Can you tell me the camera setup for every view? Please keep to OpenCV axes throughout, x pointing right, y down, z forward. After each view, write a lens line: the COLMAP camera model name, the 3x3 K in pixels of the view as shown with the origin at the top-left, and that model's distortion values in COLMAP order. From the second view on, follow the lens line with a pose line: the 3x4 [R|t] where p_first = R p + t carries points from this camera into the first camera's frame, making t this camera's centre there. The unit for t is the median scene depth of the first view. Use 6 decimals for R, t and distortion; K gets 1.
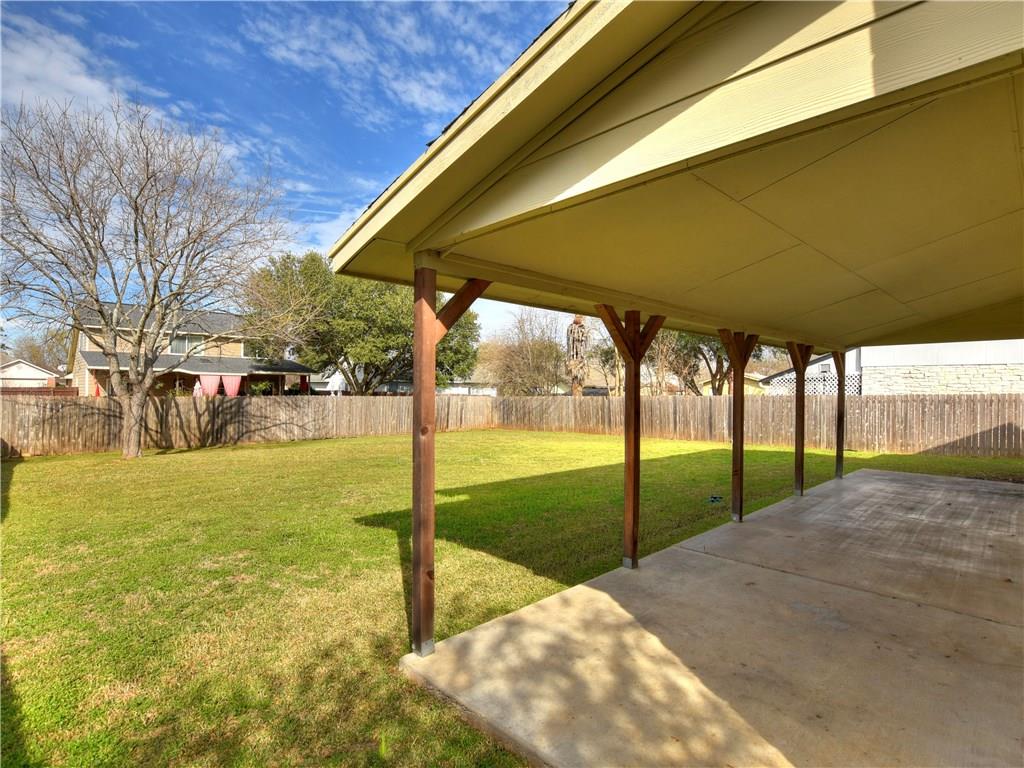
lens RADIAL K [[521.3, 0, 514.0], [0, 521.3, 389.9], [0, 0, 1]] dist [-0.032276, 0.003273]
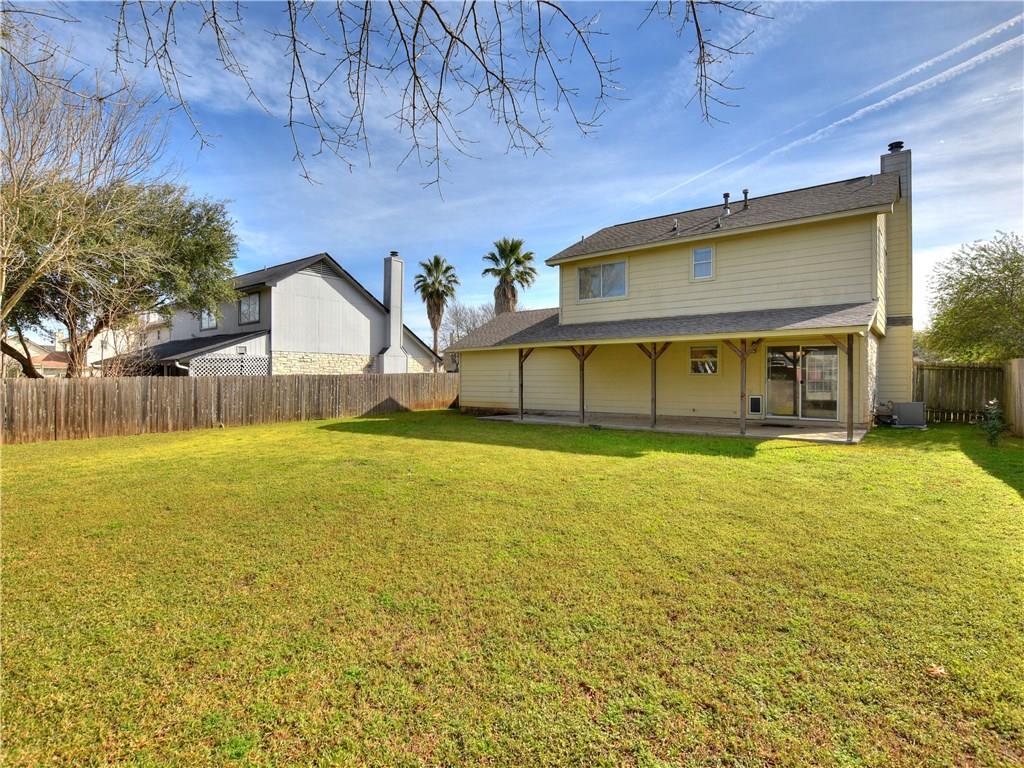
lens RADIAL K [[521.3, 0, 511.7], [0, 521.3, 380.2], [0, 0, 1]] dist [-0.032276, 0.003273]
pose [[-0.149486, -0.010435, 0.988709, -0.534486], [-0.005789, 0.999936, 0.009678, 0.006165], [-0.988747, -0.004277, -0.149536, 0.593644]]
